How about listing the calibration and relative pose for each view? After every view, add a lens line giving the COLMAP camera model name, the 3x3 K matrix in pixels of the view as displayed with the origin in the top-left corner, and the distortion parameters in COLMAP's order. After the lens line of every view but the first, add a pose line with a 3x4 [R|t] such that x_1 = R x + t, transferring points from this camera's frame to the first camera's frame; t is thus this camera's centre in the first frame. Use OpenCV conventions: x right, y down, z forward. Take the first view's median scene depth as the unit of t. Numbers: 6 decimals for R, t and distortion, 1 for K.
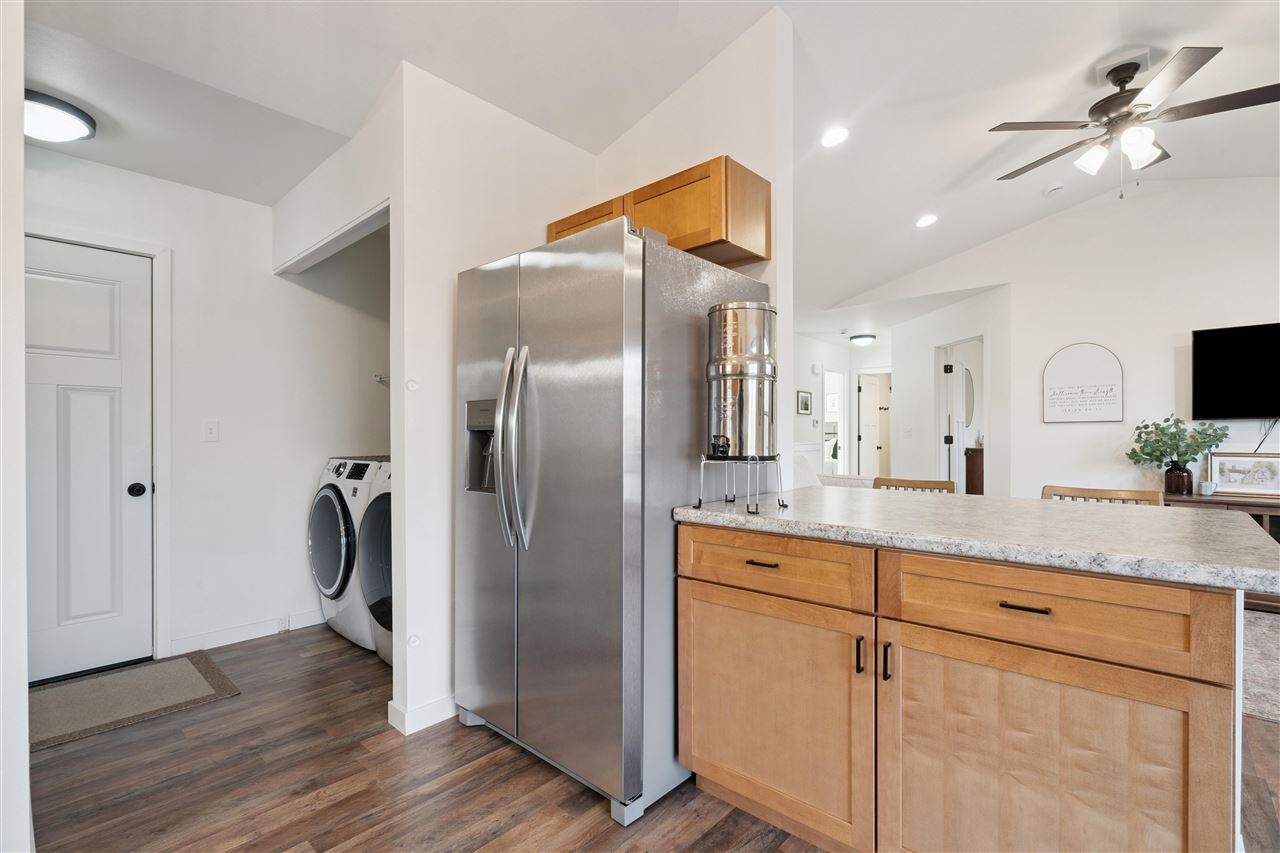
lens RADIAL K [[578.8, 0, 636.0], [0, 578.8, 430.7], [0, 0, 1]] dist [-0.001358, 0.000695]
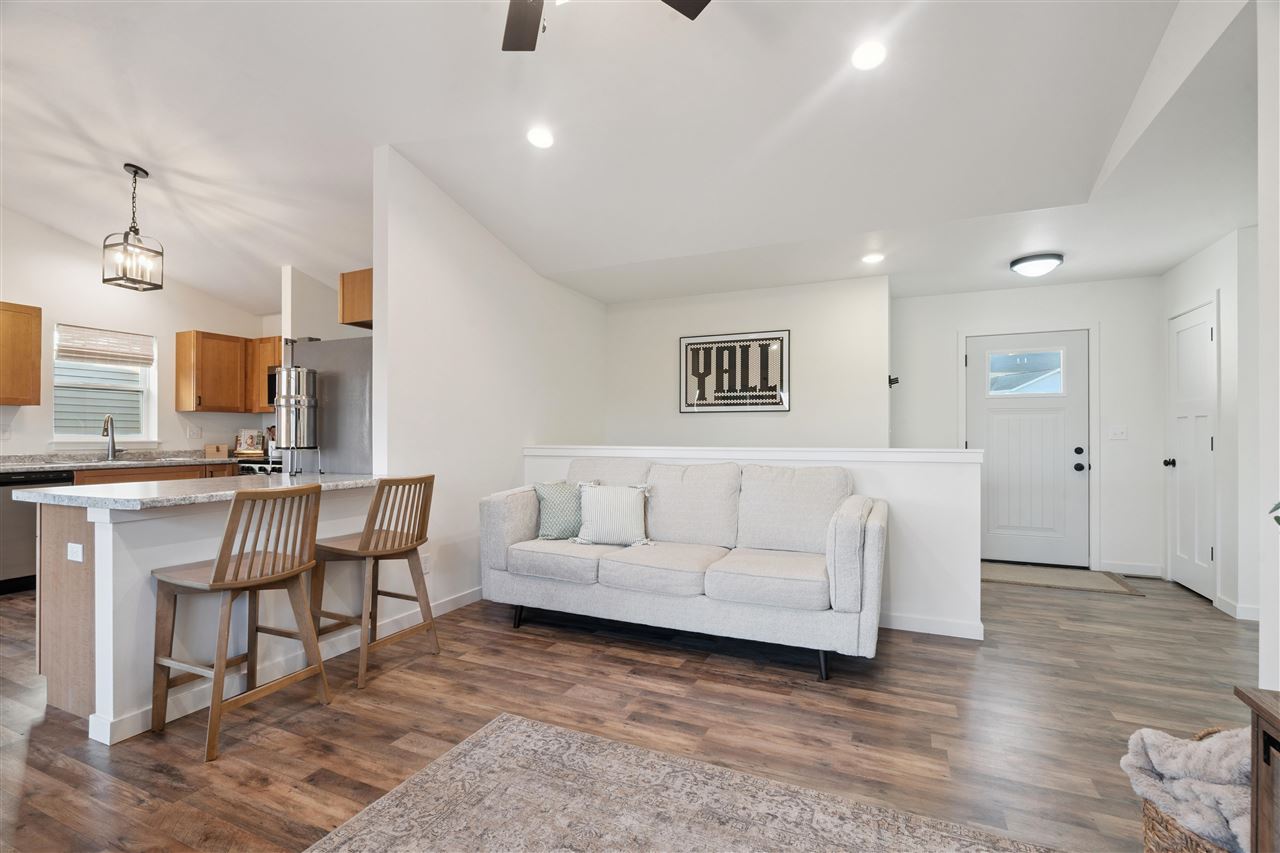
lens RADIAL K [[578.8, 0, 640.7], [0, 578.8, 432.1], [0, 0, 1]] dist [-0.001358, 0.000695]
pose [[0.308103, -0.004447, -0.951343, 0.818093], [0.005225, 0.999982, -0.002982, 0.001051], [0.951339, -0.004052, 0.308120, 0.478246]]
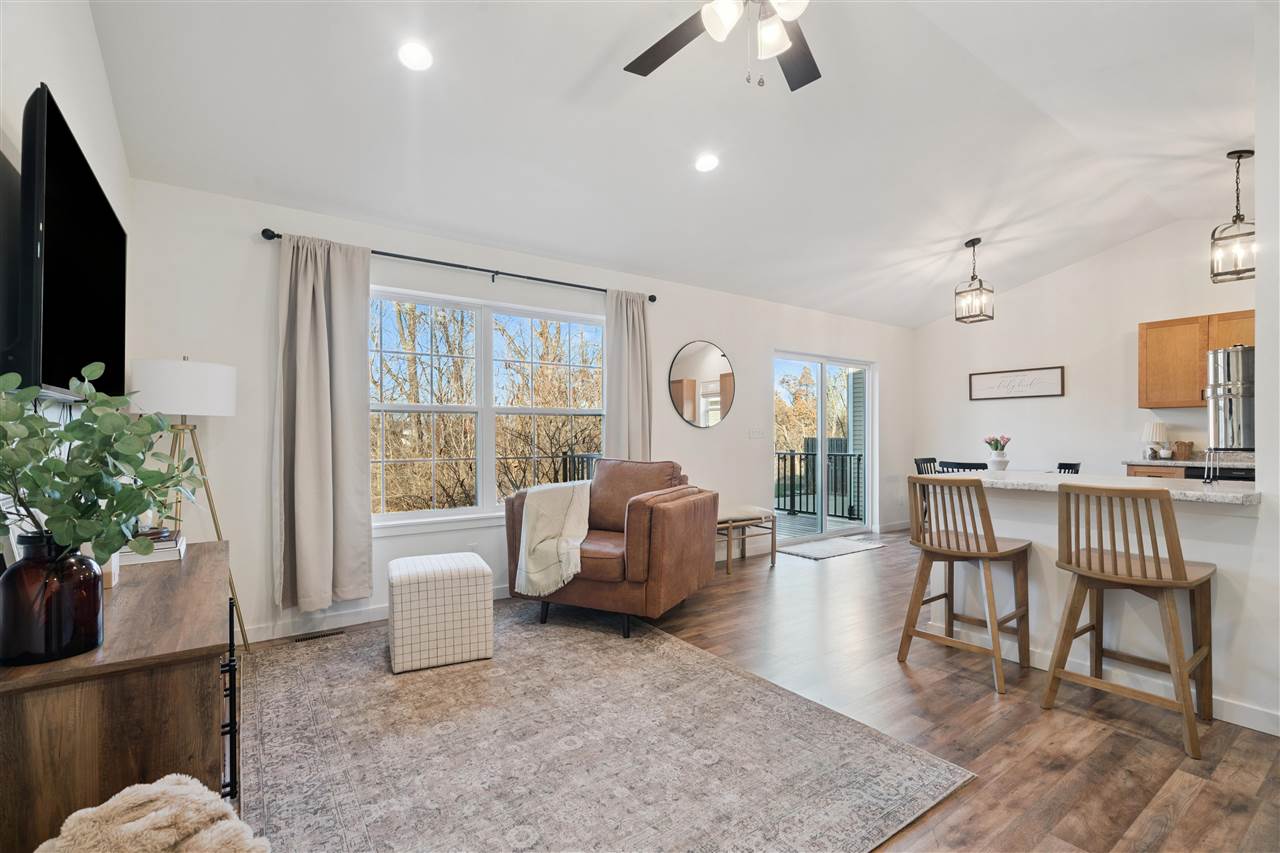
lens RADIAL K [[578.8, 0, 643.0], [0, 578.8, 430.4], [0, 0, 1]] dist [-0.001358, 0.000695]
pose [[-0.977421, 0.005103, 0.211238, 0.591443], [0.001712, 0.999867, -0.016234, 0.004263], [-0.211293, -0.015505, -0.977300, 0.777263]]
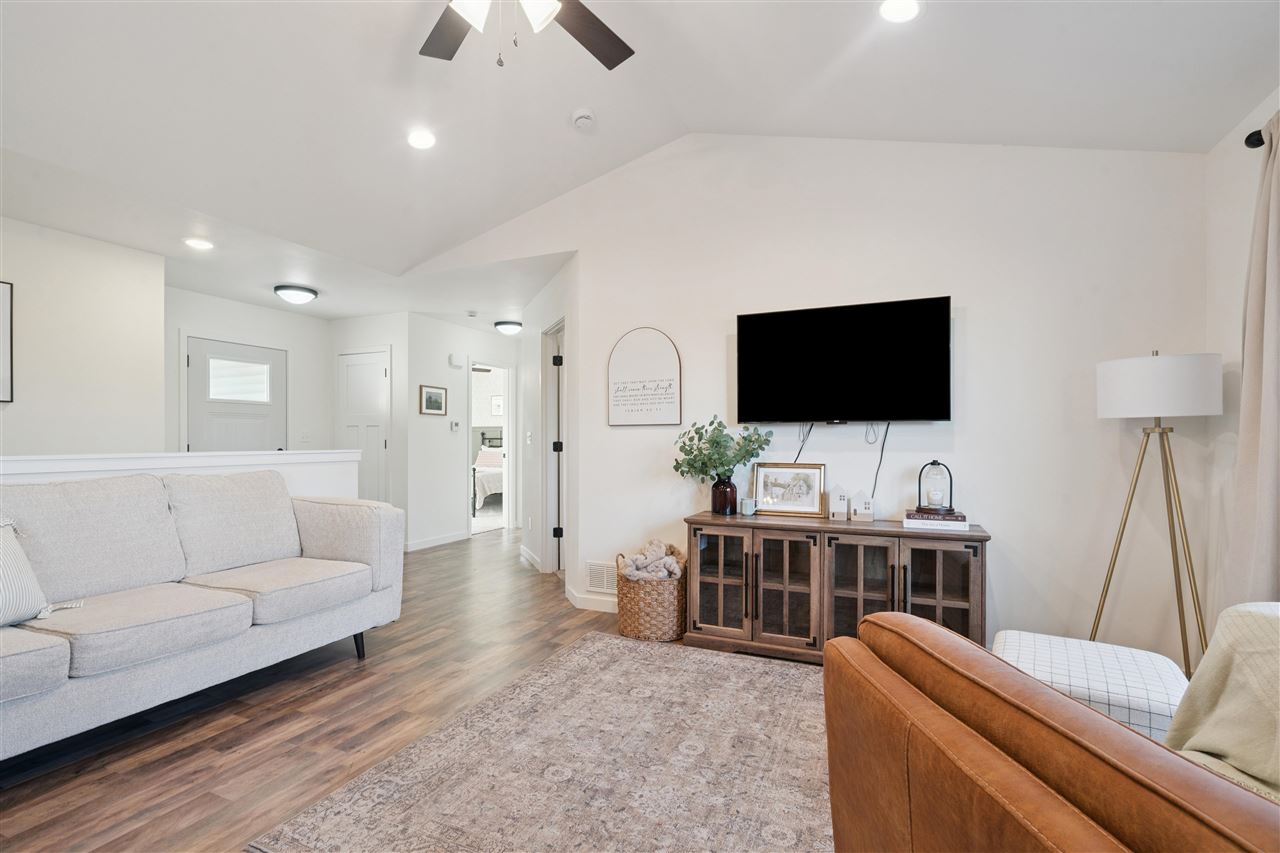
lens RADIAL K [[578.8, 0, 643.7], [0, 578.8, 434.6], [0, 0, 1]] dist [-0.001358, 0.000695]
pose [[0.948406, 0.005119, 0.317018, 0.574297], [-0.004580, 0.999987, -0.002443, -0.000087], [-0.317026, 0.000865, 0.948417, 0.260469]]
